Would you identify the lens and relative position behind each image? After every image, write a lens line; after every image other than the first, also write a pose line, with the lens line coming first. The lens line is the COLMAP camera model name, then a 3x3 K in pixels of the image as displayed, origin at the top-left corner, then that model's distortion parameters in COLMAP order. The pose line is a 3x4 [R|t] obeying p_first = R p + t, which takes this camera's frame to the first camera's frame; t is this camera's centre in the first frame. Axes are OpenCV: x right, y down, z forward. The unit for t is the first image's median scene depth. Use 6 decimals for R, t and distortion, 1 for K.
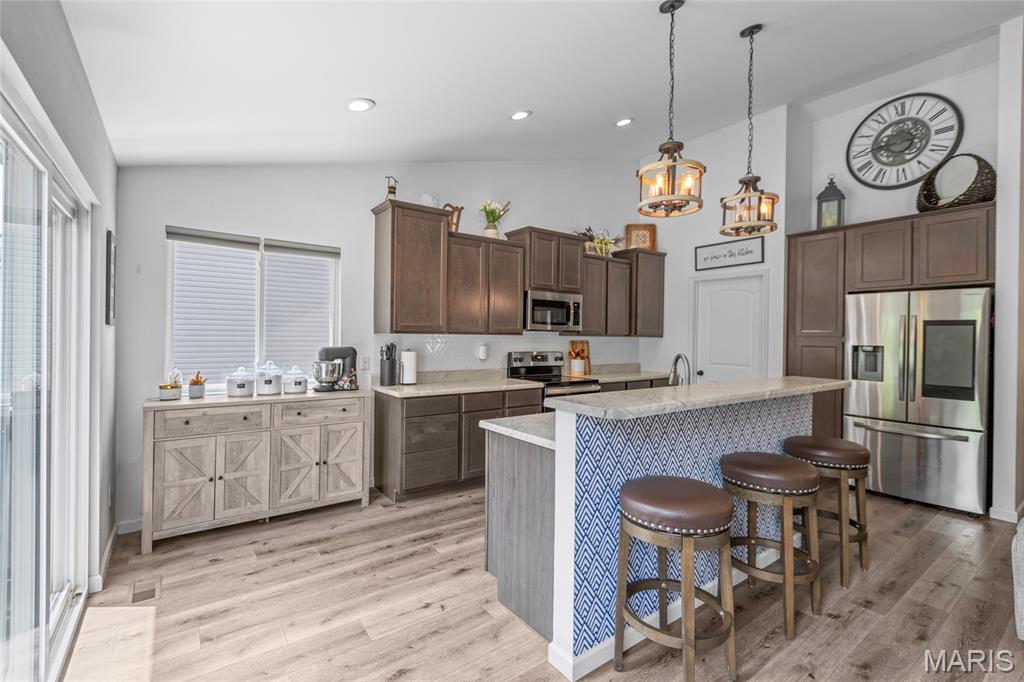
lens RADIAL K [[454.8, 0, 511.3], [0, 454.8, 338.3], [0, 0, 1]] dist [0.004258, -0.001137]
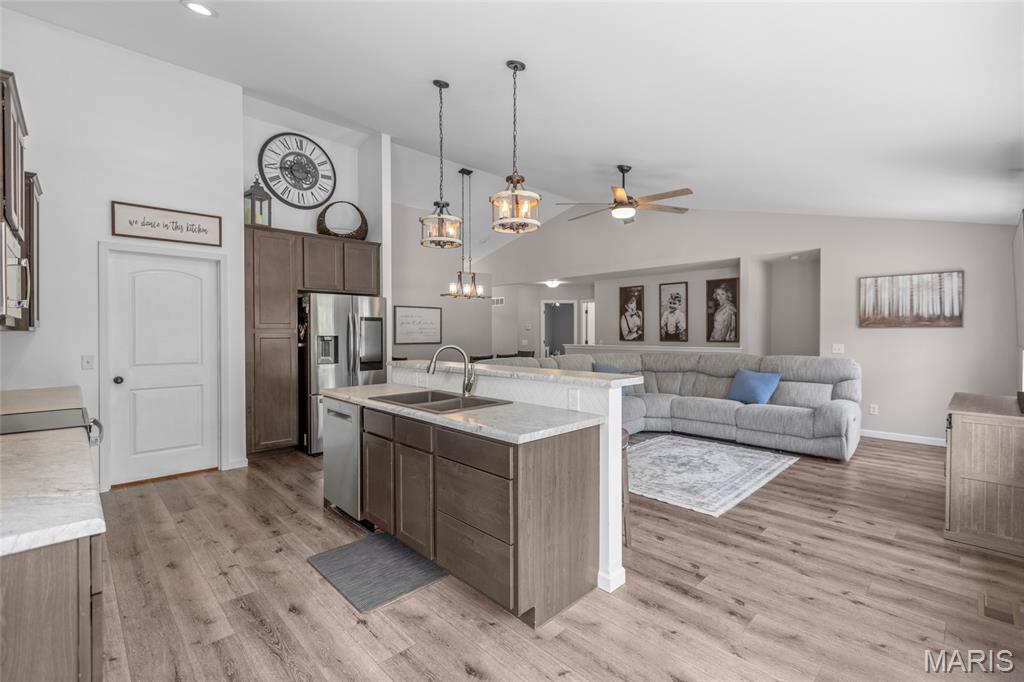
lens RADIAL K [[454.8, 0, 511.5], [0, 454.8, 337.3], [0, 0, 1]] dist [0.004258, -0.001137]
pose [[-0.133338, -0.023126, 0.990801, -0.493785], [0.004299, 0.999705, 0.023912, -0.007366], [-0.991061, 0.007448, -0.133199, 0.644476]]
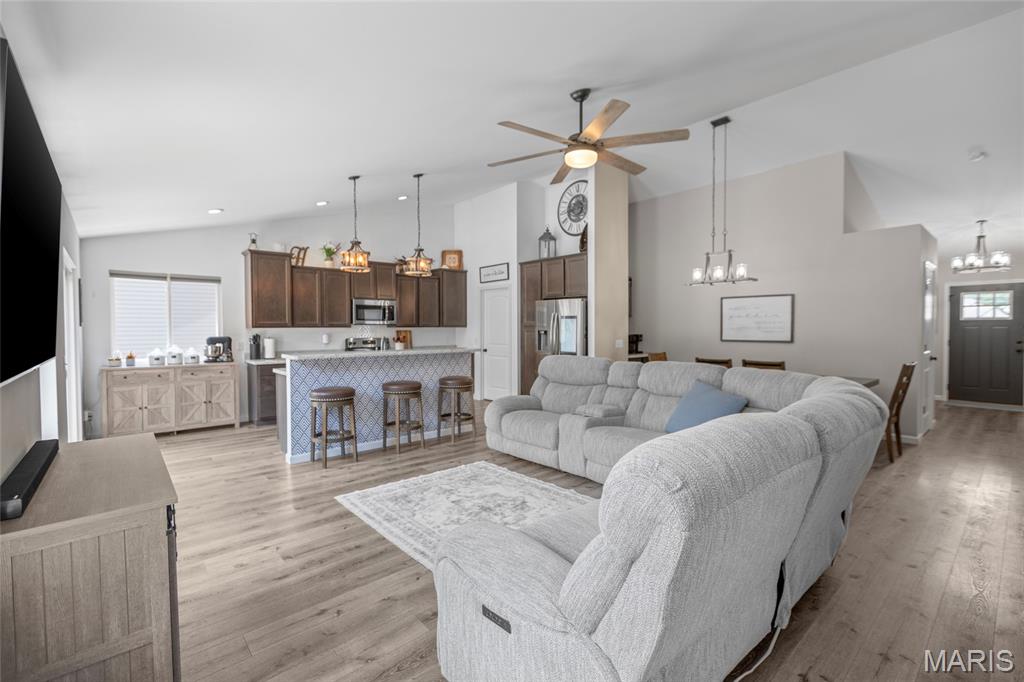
lens RADIAL K [[454.8, 0, 511.0], [0, 454.8, 337.5], [0, 0, 1]] dist [0.004258, -0.001137]
pose [[0.996288, -0.017969, 0.084188, 0.496560], [0.016318, 0.999662, 0.020258, 0.005286], [-0.084523, -0.018809, 0.996244, -0.694978]]
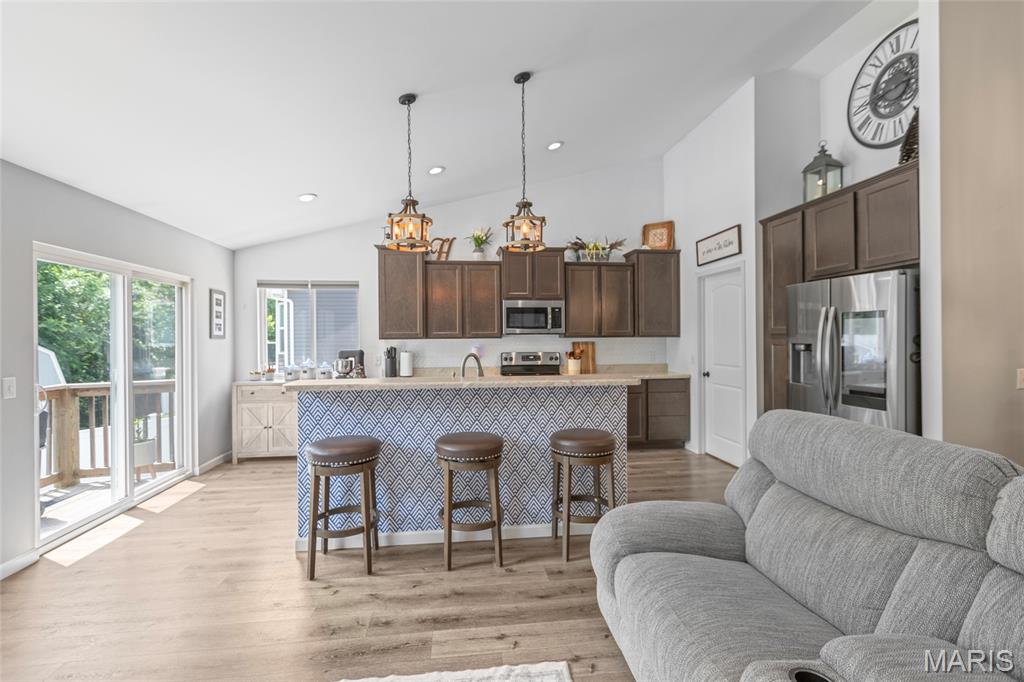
lens RADIAL K [[454.8, 0, 511.3], [0, 454.8, 337.7], [0, 0, 1]] dist [0.004258, -0.001137]
pose [[0.870420, -0.019765, -0.491913, 0.701538], [0.017509, 0.999804, -0.009190, 0.003113], [0.491998, -0.000614, 0.870596, -0.023498]]
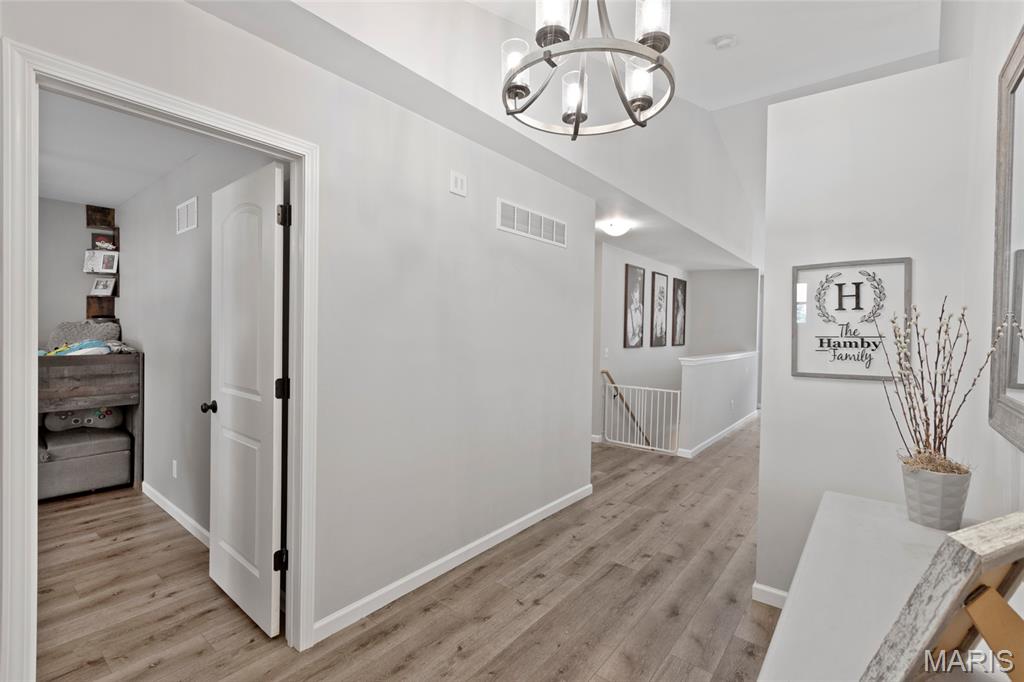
lens RADIAL K [[454.8, 0, 504.0], [0, 454.8, 347.1], [0, 0, 1]] dist [0.004258, -0.001137]
pose [[-0.969013, -0.011587, -0.246737, 2.437349], [-0.019046, 0.999430, 0.027866, 0.031238], [0.246274, 0.031702, -0.968682, 1.118746]]
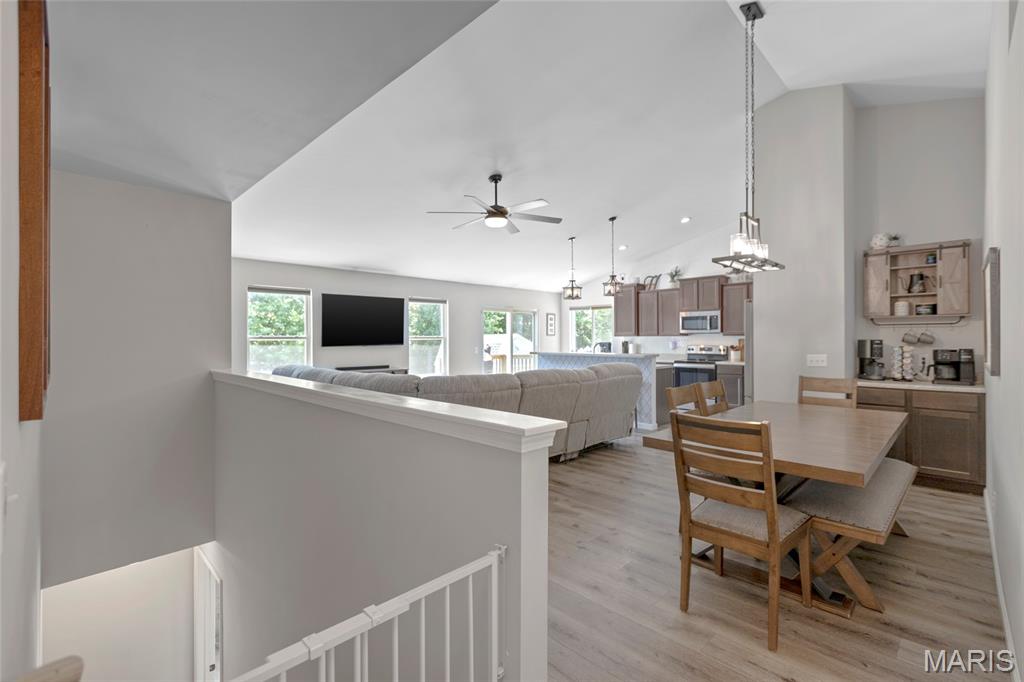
lens RADIAL K [[454.8, 0, 514.5], [0, 454.8, 337.9], [0, 0, 1]] dist [0.004258, -0.001137]
pose [[0.161560, -0.013493, -0.986771, 1.973450], [0.001592, 0.999909, -0.013412, 0.027523], [0.986862, 0.000595, 0.161567, 0.015211]]
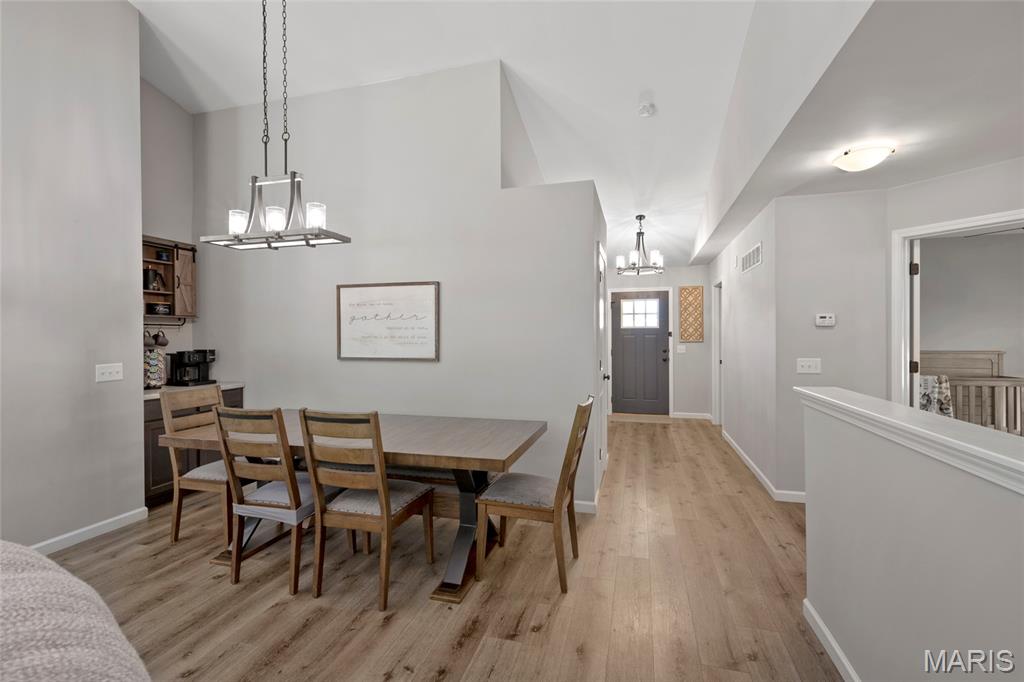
lens RADIAL K [[454.8, 0, 510.6], [0, 454.8, 339.1], [0, 0, 1]] dist [0.004258, -0.001137]
pose [[0.791307, -0.020238, 0.611084, 1.085903], [0.016527, 0.999795, 0.011710, 0.014880], [-0.611195, 0.000833, 0.791479, -0.112257]]
